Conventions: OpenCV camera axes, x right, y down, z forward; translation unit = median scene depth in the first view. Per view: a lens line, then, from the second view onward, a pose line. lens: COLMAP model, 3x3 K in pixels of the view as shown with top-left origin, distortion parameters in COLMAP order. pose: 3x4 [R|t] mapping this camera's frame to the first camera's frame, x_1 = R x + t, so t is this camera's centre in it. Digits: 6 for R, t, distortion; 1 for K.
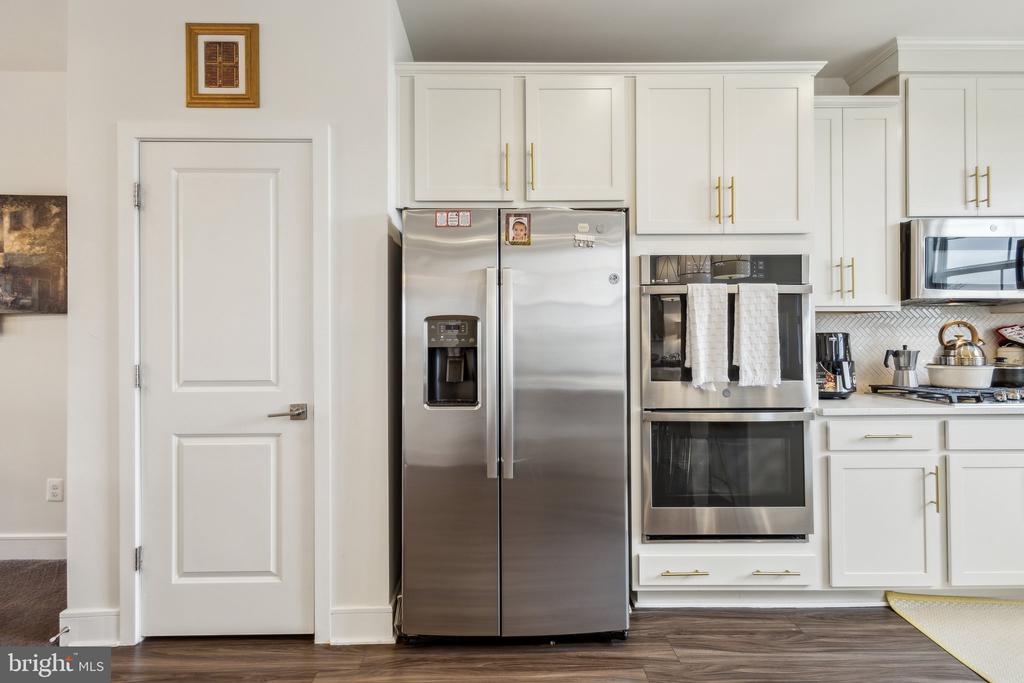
lens RADIAL K [[479.2, 0, 511.1], [0, 479.2, 336.0], [0, 0, 1]] dist [0.010039, -0.000680]
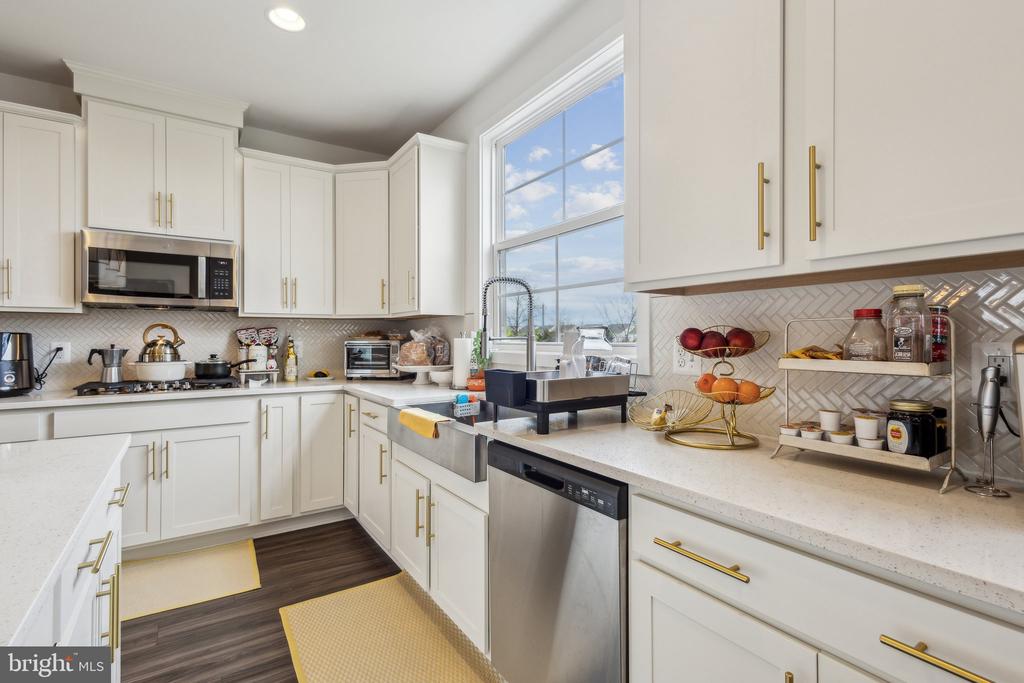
lens RADIAL K [[479.2, 0, 511.1], [0, 479.2, 336.0], [0, 0, 1]] dist [0.010039, -0.000680]
pose [[0.841569, 0.005608, 0.540121, 1.232710], [-0.004865, 0.999984, -0.002803, -0.002280], [-0.540128, -0.000269, 0.841583, -0.522288]]
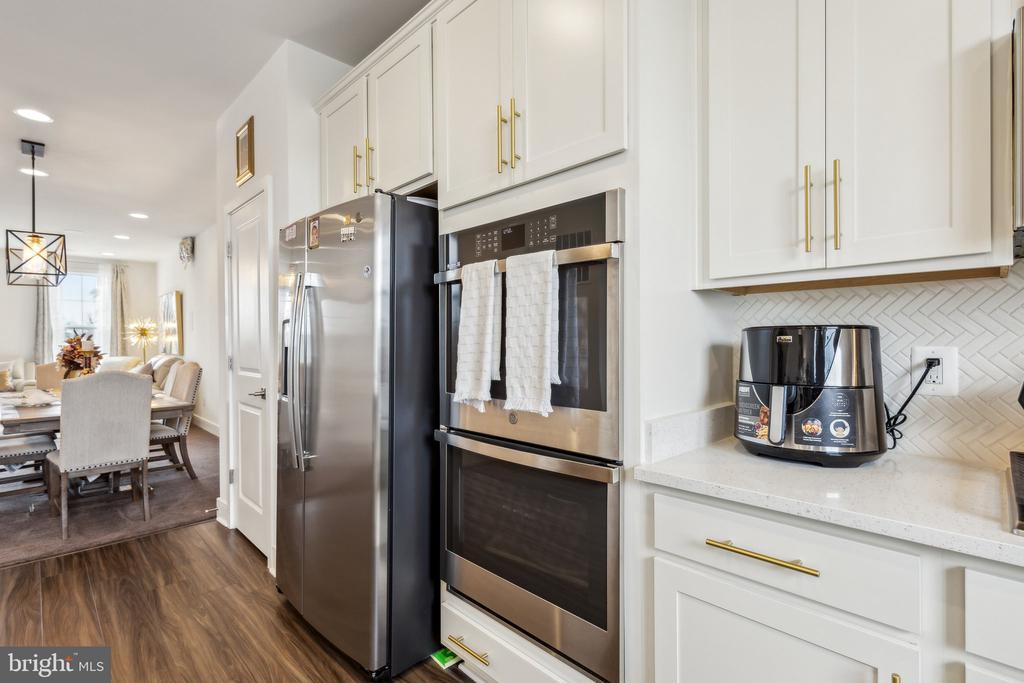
lens RADIAL K [[479.6, 0, 511.5], [0, 479.6, 342.4], [0, 0, 1]] dist [0.013850, -0.005917]
pose [[0.692737, 0.003219, -0.721184, 0.965810], [0.006078, 0.999928, 0.010302, 0.003498], [0.721165, -0.011520, 0.692667, 0.536907]]
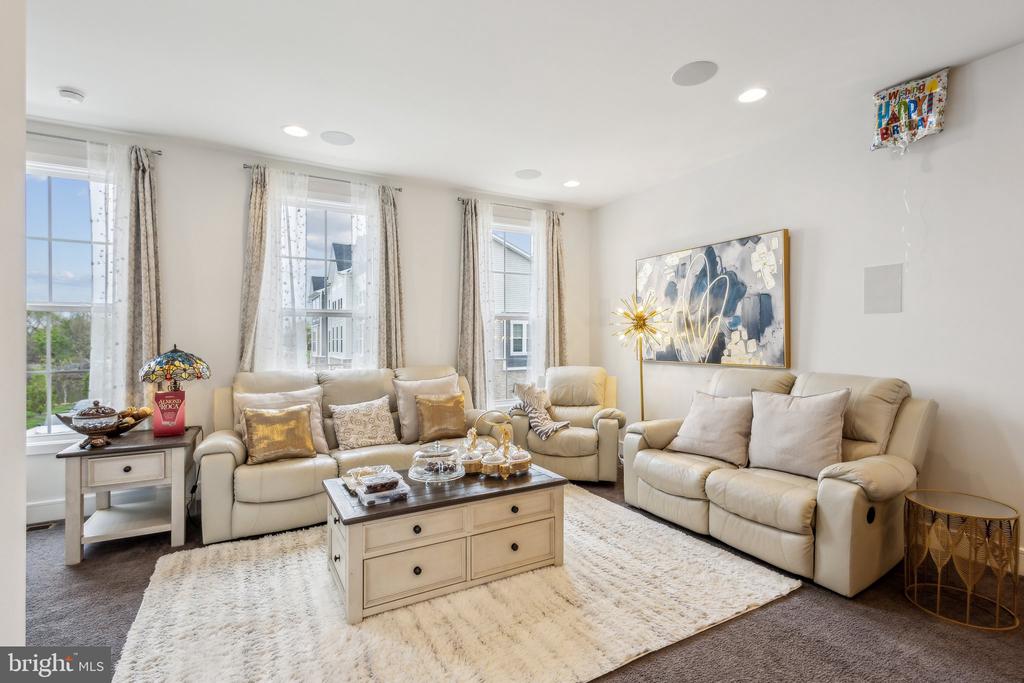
lens RADIAL K [[473.7, 0, 512.0], [0, 473.7, 341.5], [0, 0, 1]] dist [0.007841, -0.000520]
pose [[0.472612, 0.002083, -0.881268, -2.410529], [0.009228, 0.999931, 0.007312, 0.007480], [0.881222, -0.011589, 0.472561, -0.389493]]
